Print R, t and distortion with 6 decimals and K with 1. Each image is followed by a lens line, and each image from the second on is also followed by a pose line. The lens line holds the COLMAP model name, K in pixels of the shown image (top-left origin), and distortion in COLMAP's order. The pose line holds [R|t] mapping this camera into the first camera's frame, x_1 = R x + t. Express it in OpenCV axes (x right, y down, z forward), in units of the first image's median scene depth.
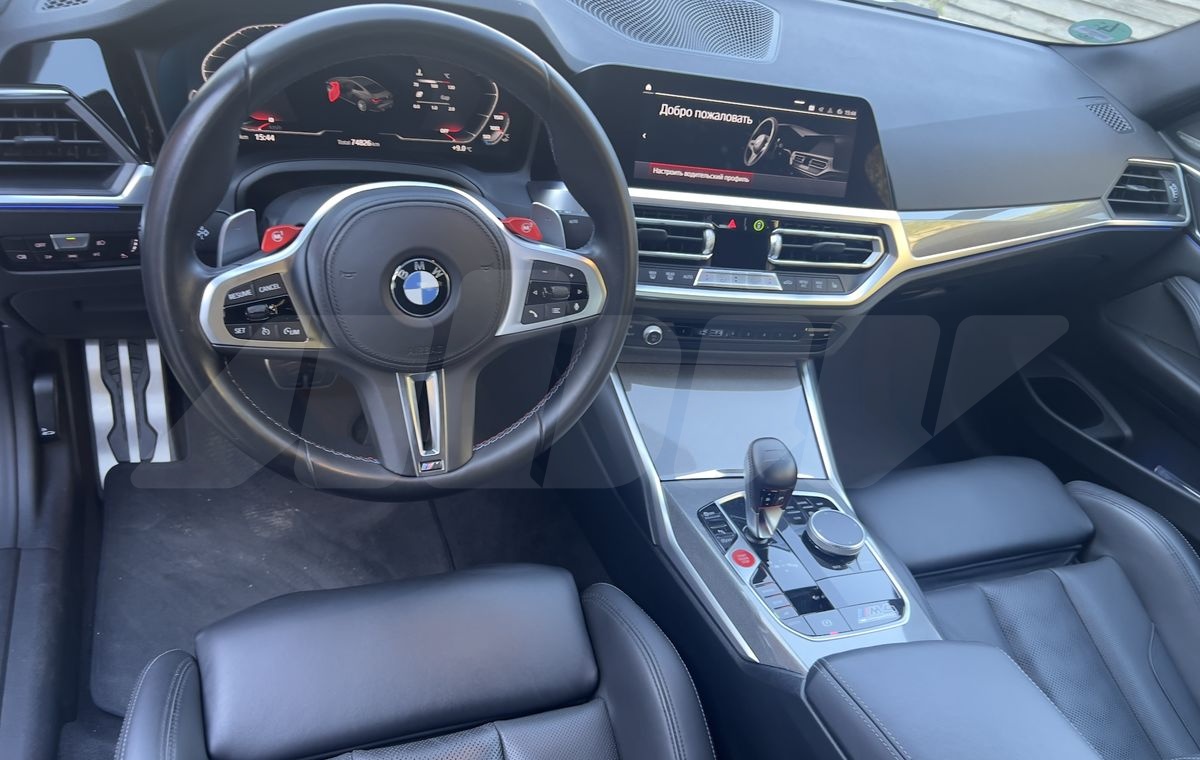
lens RADIAL K [[919.8, 0, 600.0], [0, 919.8, 380.0], [0, 0, 1]] dist [0.001813, -0.095705]
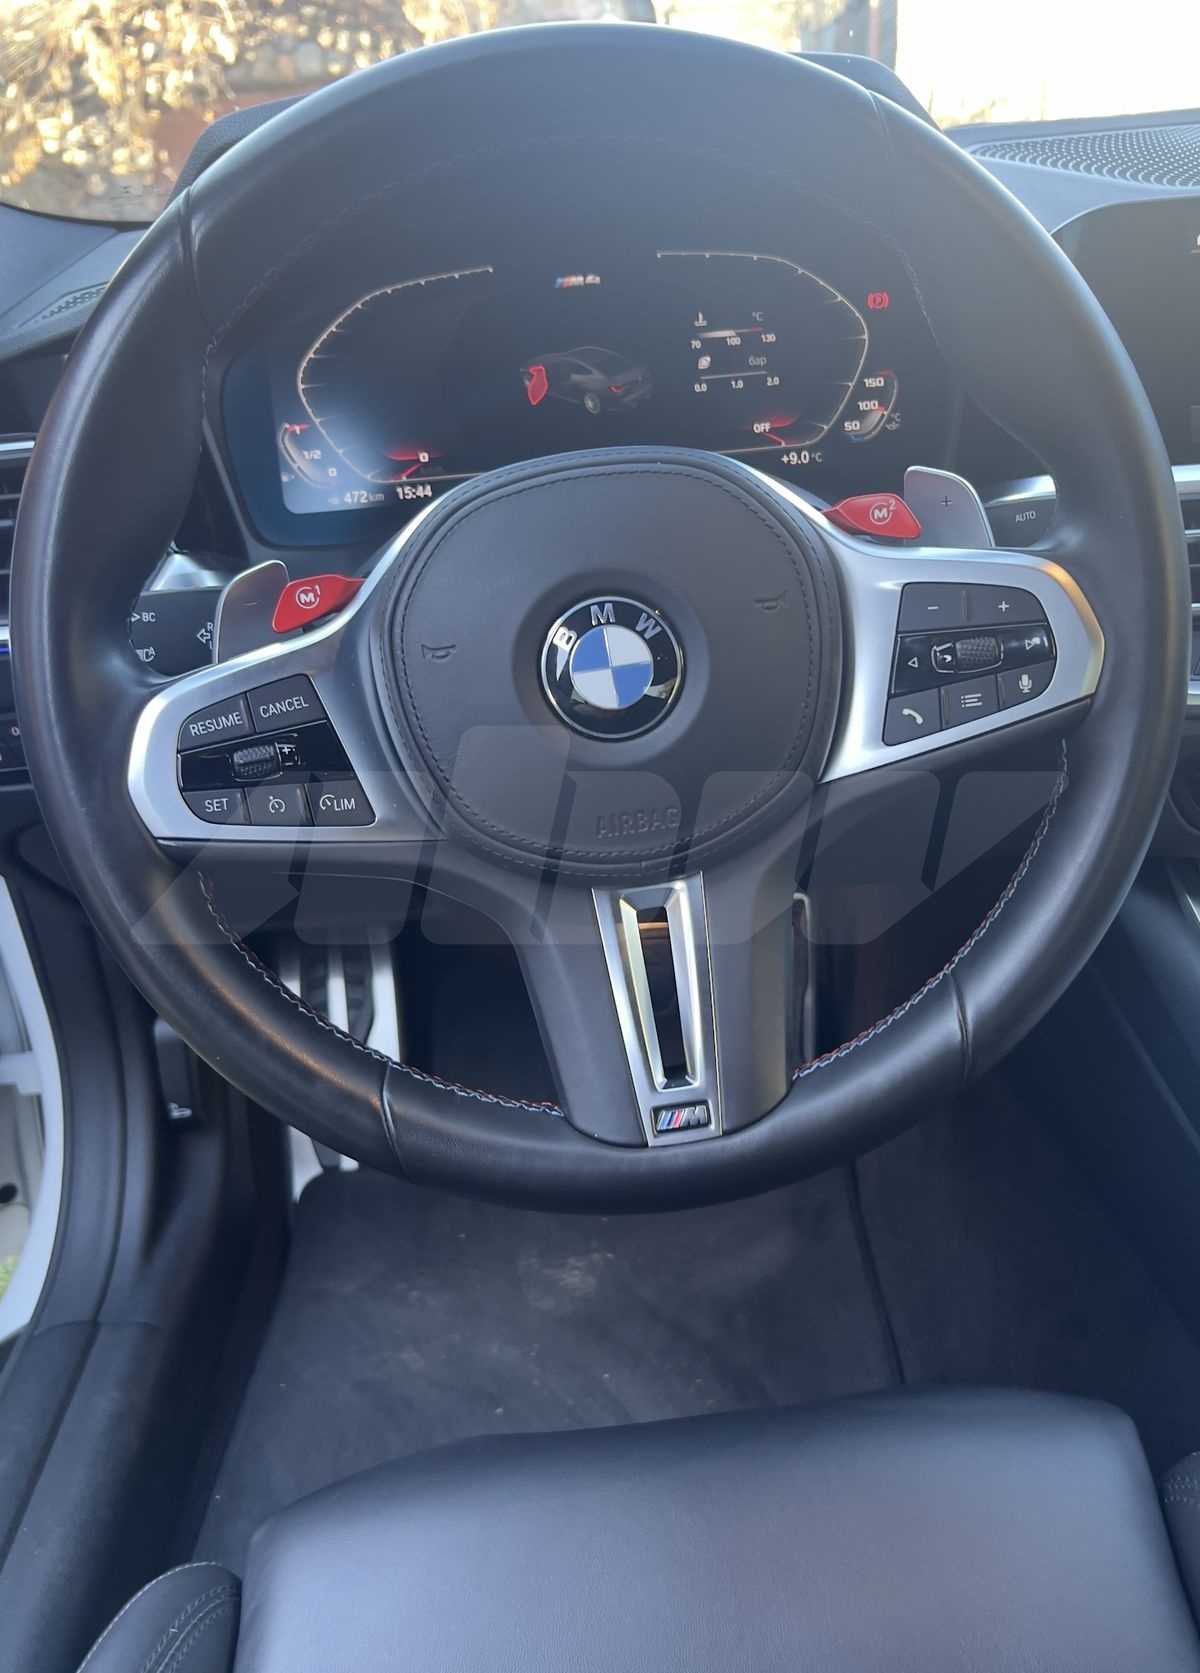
lens RADIAL K [[1533.0, 0, 601.2], [0, 1533.0, 763.6], [0, 0, 1]] dist [0.078629, -0.235456]
pose [[0.919543, -0.112644, -0.376500, 0.044904], [0.044514, 0.981729, -0.185002, 0.057108], [0.390460, 0.153358, 0.907757, 0.322267]]
